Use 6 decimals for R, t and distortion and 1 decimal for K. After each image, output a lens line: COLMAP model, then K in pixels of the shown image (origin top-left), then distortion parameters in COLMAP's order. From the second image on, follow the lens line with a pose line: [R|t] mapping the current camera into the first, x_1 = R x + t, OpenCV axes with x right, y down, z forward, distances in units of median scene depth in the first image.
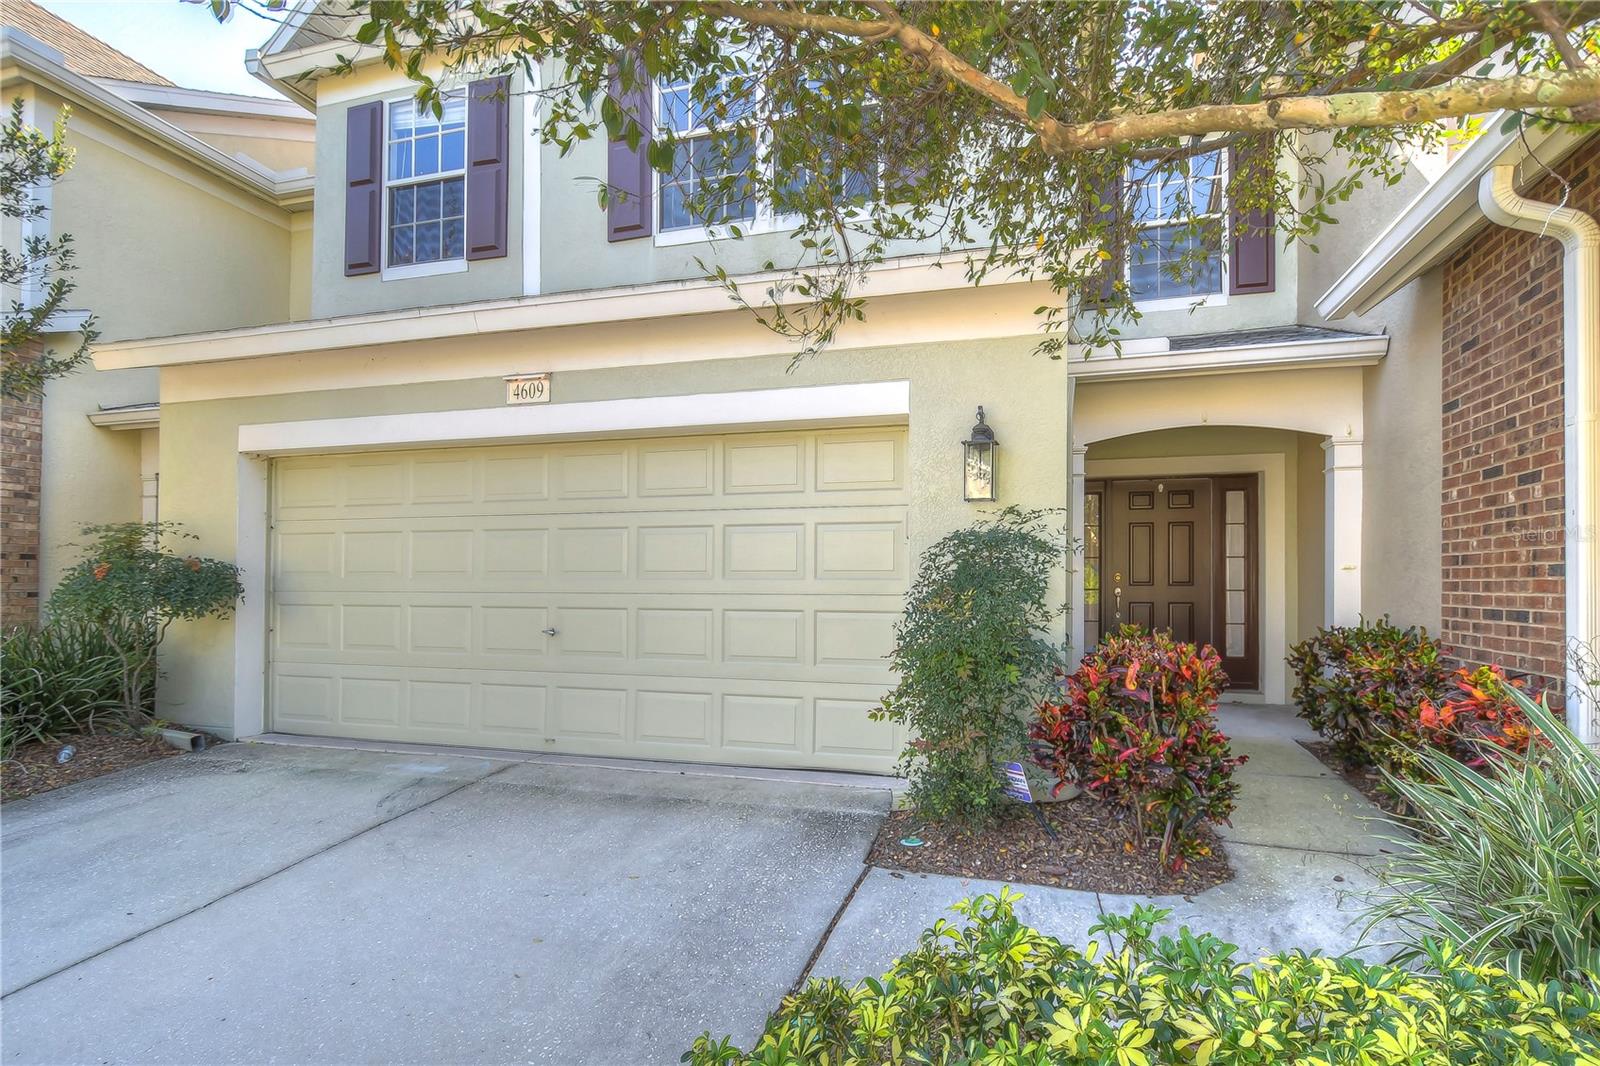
lens RADIAL K [[700.9, 0, 834.5], [0, 700.9, 575.9], [0, 0, 1]] dist [0.005721, -0.005969]
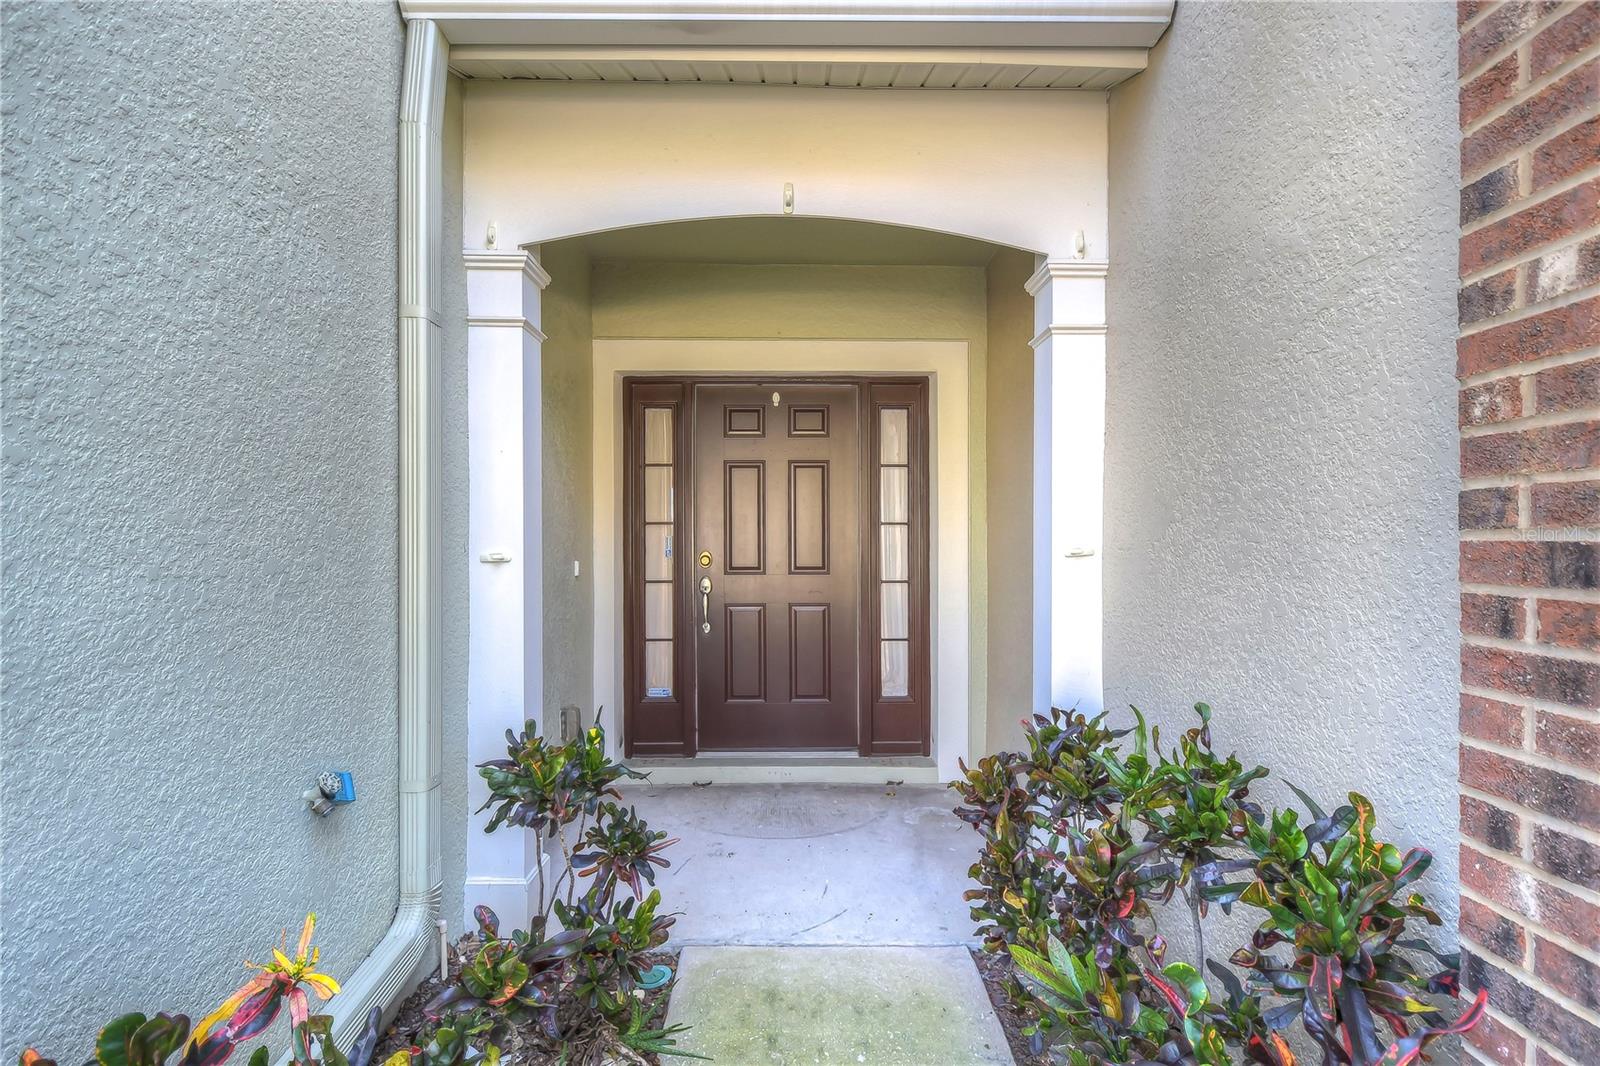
lens RADIAL K [[700.9, 0, 797.6], [0, 700.9, 536.3], [0, 0, 1]] dist [0.005721, -0.005969]
pose [[0.954035, -0.000484, 0.299693, 0.329064], [0.000310, 1.000000, 0.000631, -0.017542], [-0.299694, -0.000509, 0.954035, 0.483538]]
